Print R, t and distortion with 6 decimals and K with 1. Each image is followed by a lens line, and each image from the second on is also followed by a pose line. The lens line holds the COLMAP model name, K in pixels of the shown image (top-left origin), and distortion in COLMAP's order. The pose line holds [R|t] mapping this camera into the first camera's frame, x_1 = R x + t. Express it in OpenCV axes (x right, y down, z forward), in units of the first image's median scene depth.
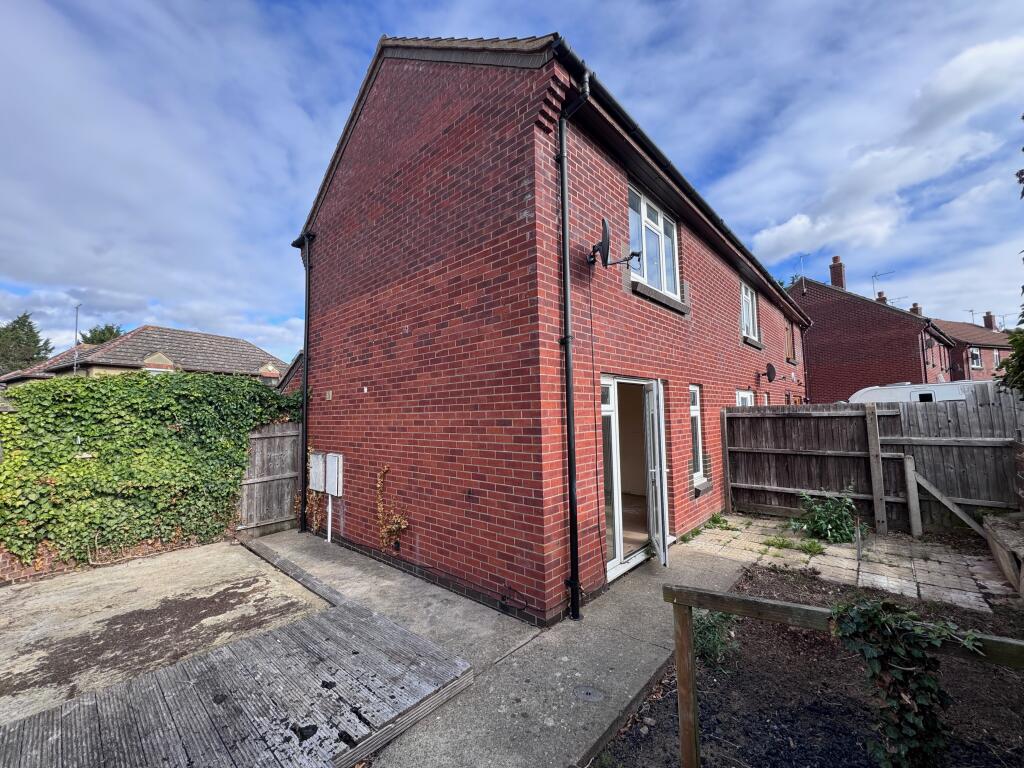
lens RADIAL K [[408.2, 0, 512.0], [0, 408.2, 384.0], [0, 0, 1]] dist [-0.002041, 0.000343]
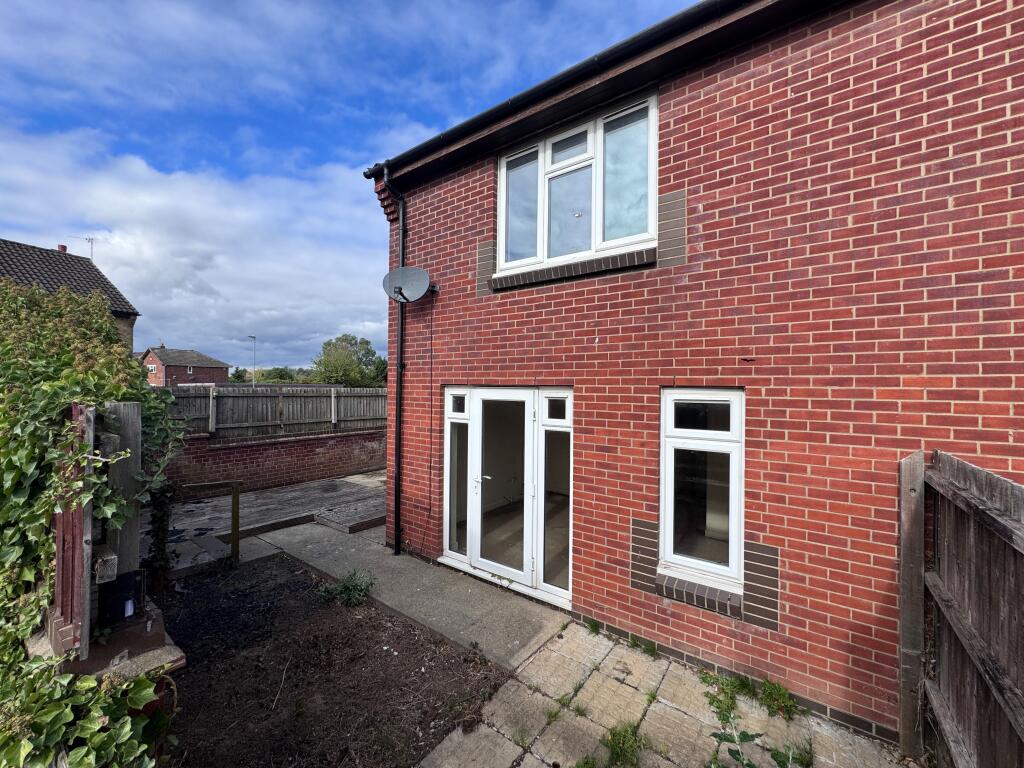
lens RADIAL K [[408.2, 0, 512.0], [0, 408.2, 384.0], [0, 0, 1]] dist [-0.002041, 0.000343]
pose [[0.108042, 0.013263, -0.994058, 1.332074], [0.058709, 0.998081, 0.019698, -0.039246], [0.992411, -0.060489, 0.107056, 1.033221]]
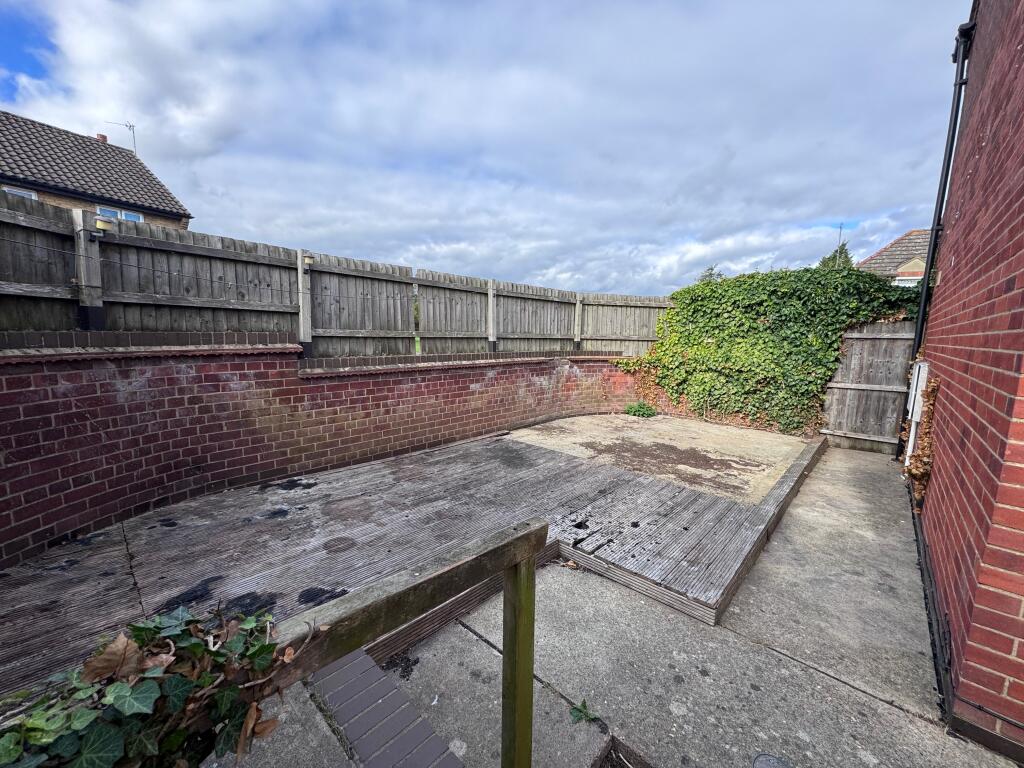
lens RADIAL K [[408.2, 0, 512.0], [0, 408.2, 384.0], [0, 0, 1]] dist [-0.002041, 0.000343]
pose [[-0.002584, 0.152406, -0.988315, 0.361758], [0.044552, 0.987354, 0.152141, 0.093335], [0.999004, -0.043639, -0.009341, 0.398436]]
